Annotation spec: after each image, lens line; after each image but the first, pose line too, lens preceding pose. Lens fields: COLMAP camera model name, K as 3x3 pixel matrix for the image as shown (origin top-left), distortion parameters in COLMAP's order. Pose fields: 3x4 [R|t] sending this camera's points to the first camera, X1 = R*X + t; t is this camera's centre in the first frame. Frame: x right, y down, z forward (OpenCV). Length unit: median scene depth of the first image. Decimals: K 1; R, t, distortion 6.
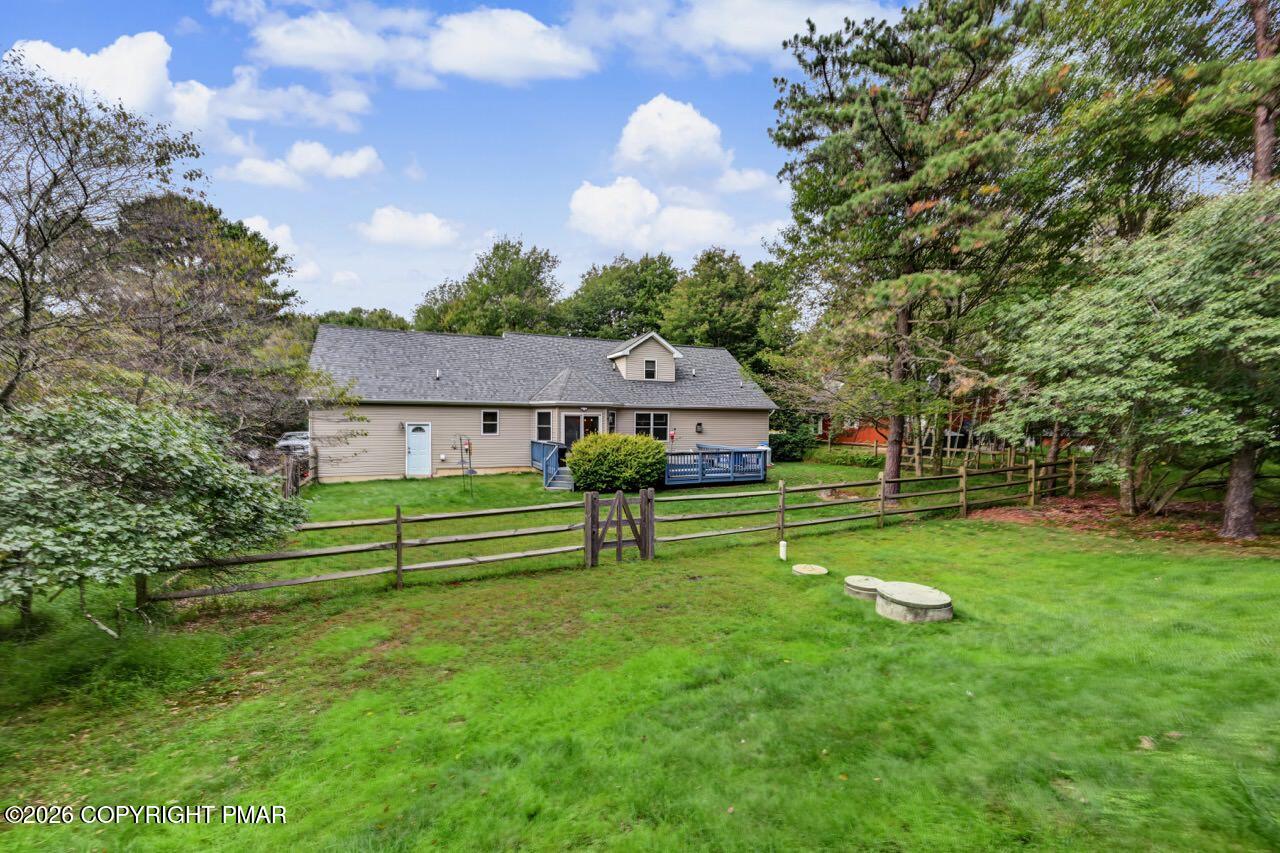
lens RADIAL K [[508.5, 0, 640.6], [0, 508.5, 430.2], [0, 0, 1]] dist [-0.000659, -0.000105]
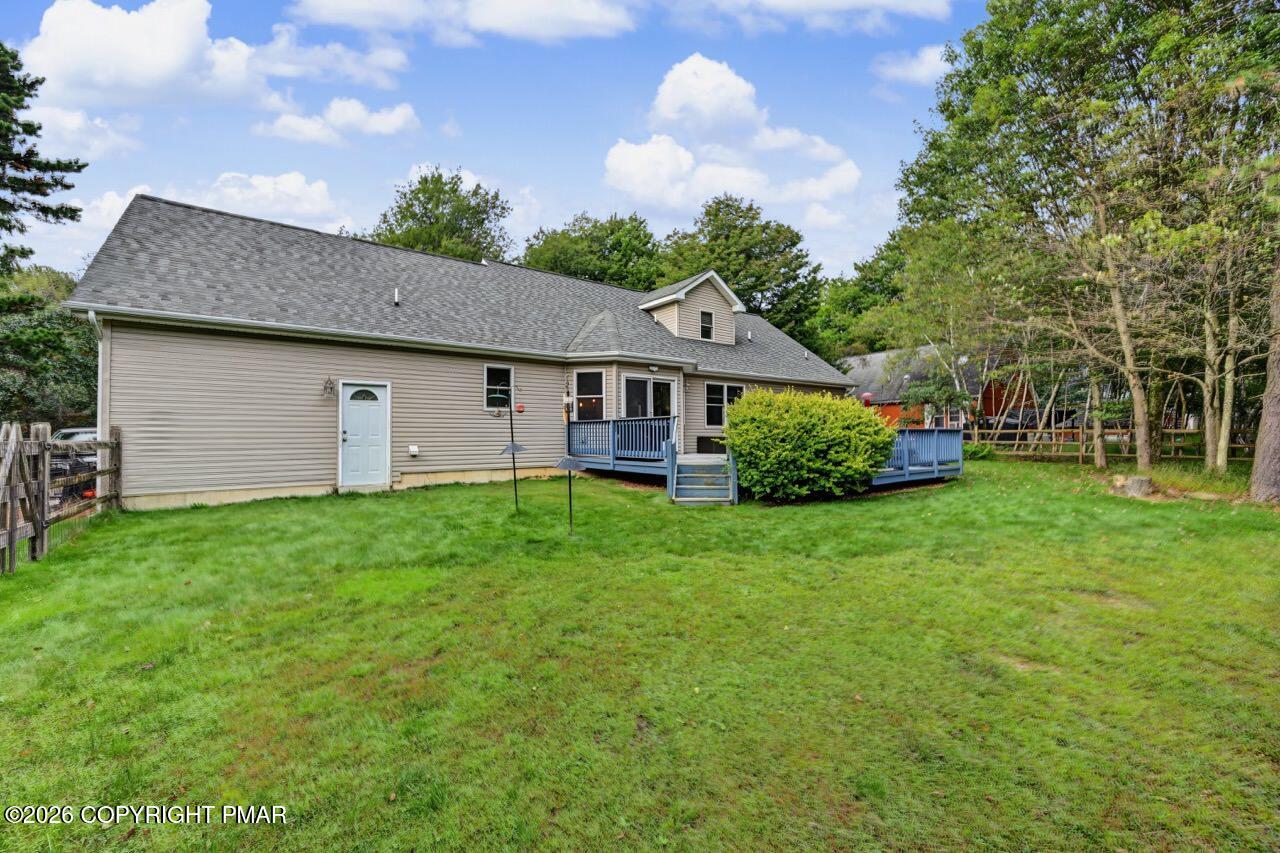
lens RADIAL K [[505.9, 0, 640.0], [0, 505.9, 426.5], [0, 0, 1]] dist [-0.001080, 0.000058]
pose [[0.974807, -0.007094, 0.222937, -0.243651], [0.015474, 0.999237, -0.035864, 0.044531], [-0.222512, 0.038410, 0.974173, 0.390103]]
